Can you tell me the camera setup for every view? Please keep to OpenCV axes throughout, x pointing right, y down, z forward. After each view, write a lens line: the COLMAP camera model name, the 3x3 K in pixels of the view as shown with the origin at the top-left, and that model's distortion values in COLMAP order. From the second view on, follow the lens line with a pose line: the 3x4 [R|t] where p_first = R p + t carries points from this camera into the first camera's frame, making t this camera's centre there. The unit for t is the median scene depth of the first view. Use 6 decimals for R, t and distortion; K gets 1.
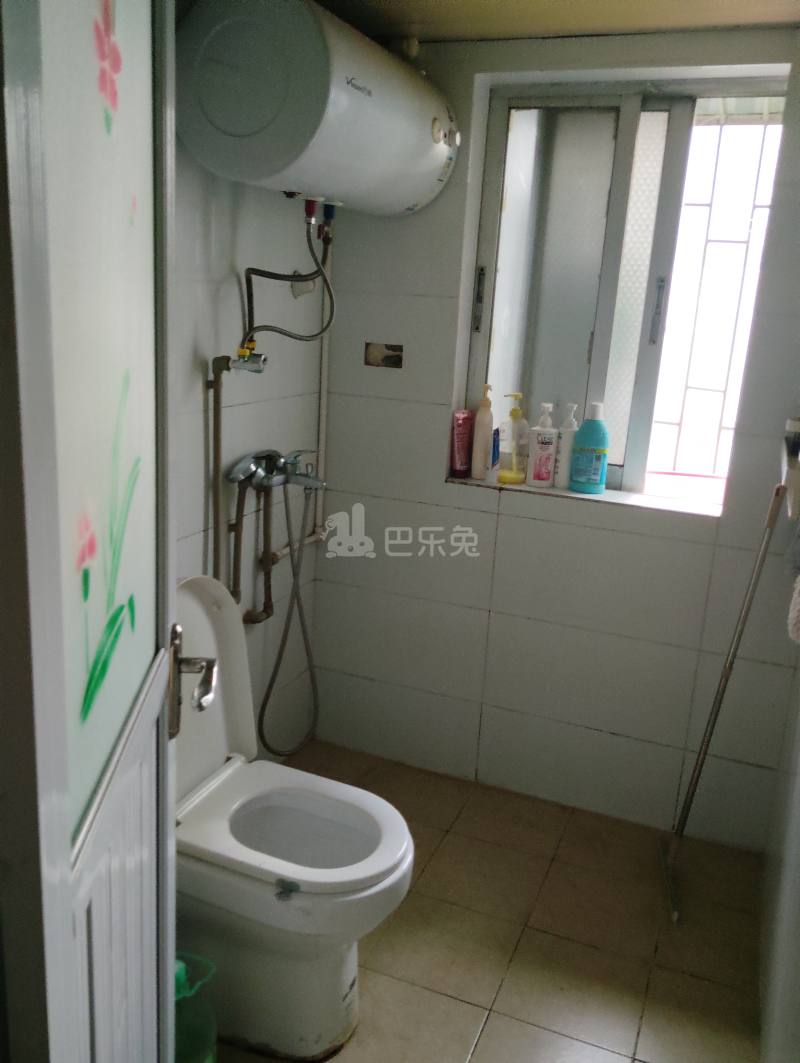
lens RADIAL K [[911.9, 0, 400.0], [0, 911.9, 531.5], [0, 0, 1]] dist [0.068034, -0.007728]
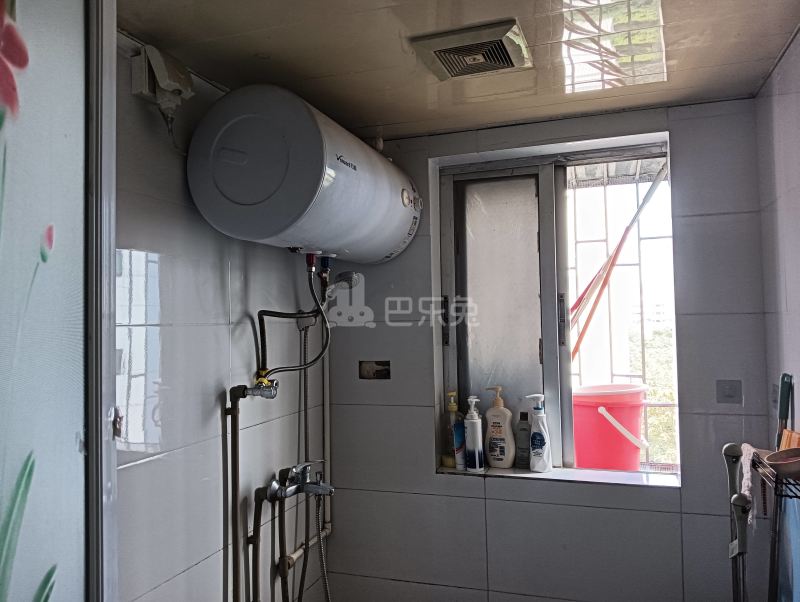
lens RADIAL K [[633.9, 0, 400.0], [0, 633.9, 295.7], [0, 0, 1]] dist [0.107892, -0.210853]
pose [[0.995364, -0.078196, 0.056002, -0.026474], [0.090872, 0.955336, -0.281205, -0.051991], [-0.031512, 0.284990, 0.958012, 0.180799]]
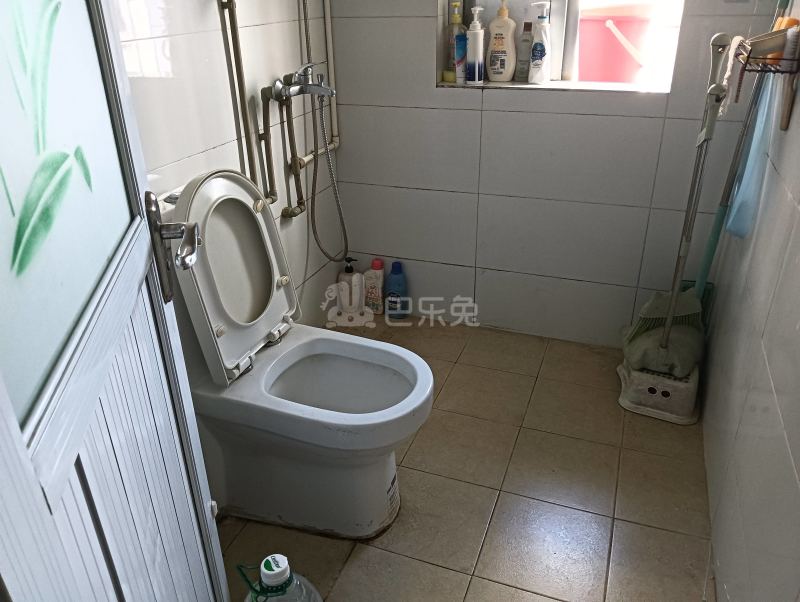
lens RADIAL K [[633.9, 0, 400.0], [0, 633.9, 295.7], [0, 0, 1]] dist [0.107892, -0.210853]
pose [[0.996774, -0.078548, -0.016477, -0.005452], [0.080255, 0.973797, 0.212789, 0.035161], [-0.000669, -0.213425, 0.976959, 0.136727]]
